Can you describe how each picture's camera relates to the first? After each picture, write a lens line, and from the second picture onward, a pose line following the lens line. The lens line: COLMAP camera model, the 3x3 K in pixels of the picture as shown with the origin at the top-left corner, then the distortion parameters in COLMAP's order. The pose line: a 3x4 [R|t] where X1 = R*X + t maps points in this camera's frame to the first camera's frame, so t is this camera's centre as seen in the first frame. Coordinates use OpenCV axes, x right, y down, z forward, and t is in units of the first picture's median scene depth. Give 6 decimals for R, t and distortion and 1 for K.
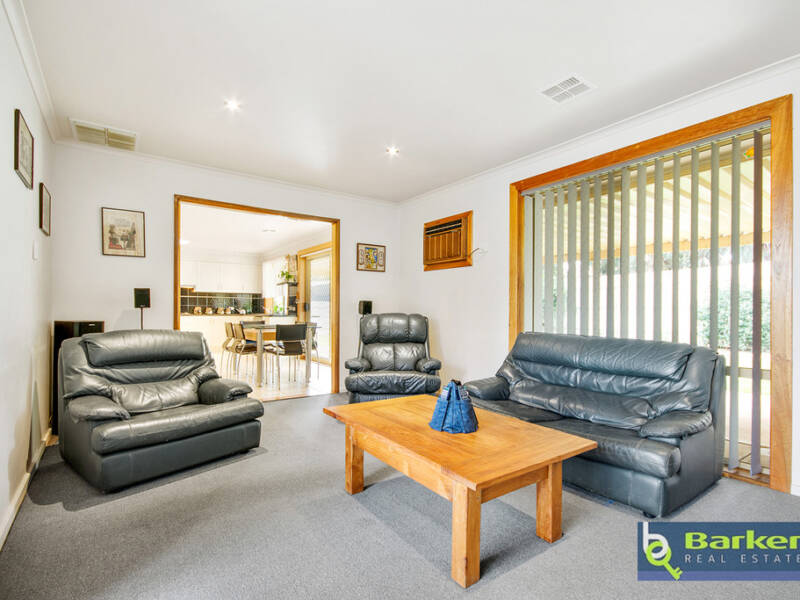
lens RADIAL K [[393.3, 0, 400.0], [0, 393.3, 300.0], [0, 0, 1]] dist [0.011124, -0.001260]
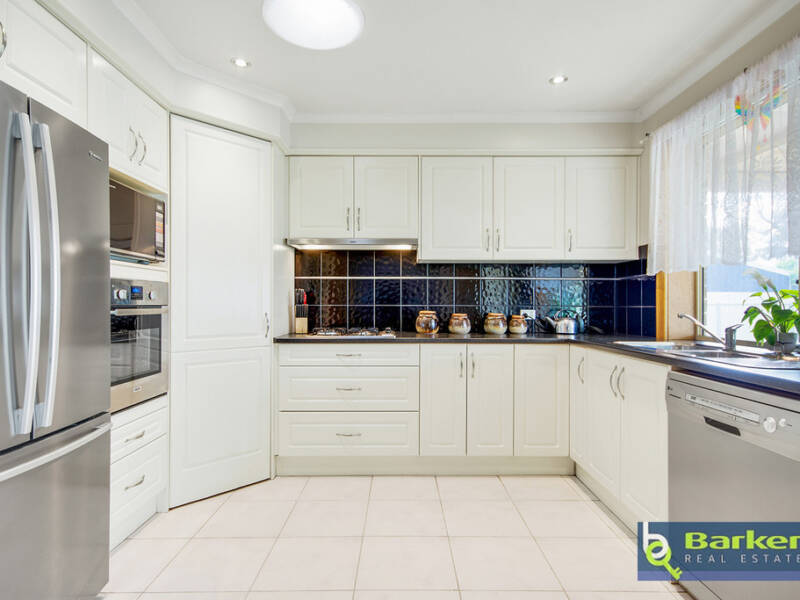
lens RADIAL K [[428.2, 0, 400.0], [0, 428.2, 300.0], [0, 0, 1]] dist [0.000135, -0.000005]
pose [[0.808918, -0.010573, -0.587826, -0.325845], [0.019752, 0.999763, 0.009198, 0.005435], [0.587589, -0.019051, 0.808935, 0.702553]]
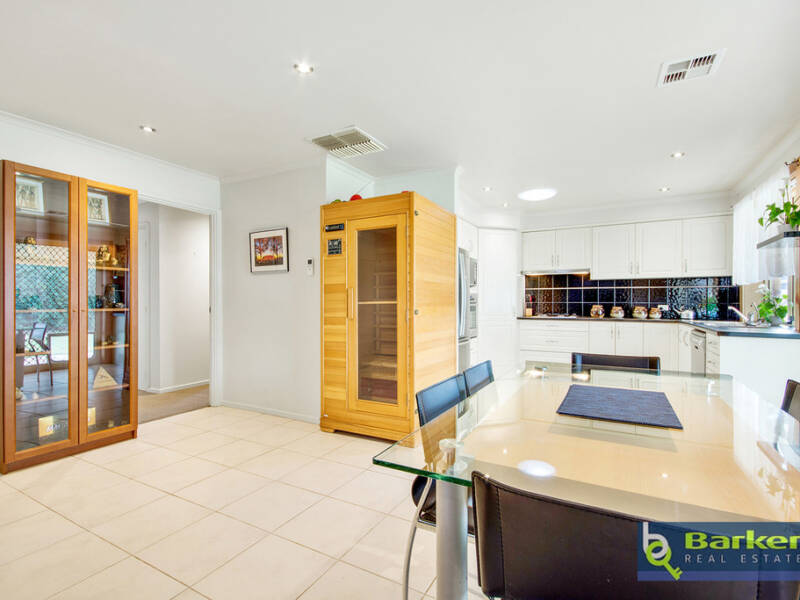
lens RADIAL K [[393.3, 0, 400.0], [0, 393.3, 300.0], [0, 0, 1]] dist [0.011124, -0.001260]
pose [[0.423666, -0.008640, -0.905777, -0.106332], [0.026595, 0.999642, 0.002904, 0.000154], [0.905428, -0.025319, 0.423745, 0.479396]]
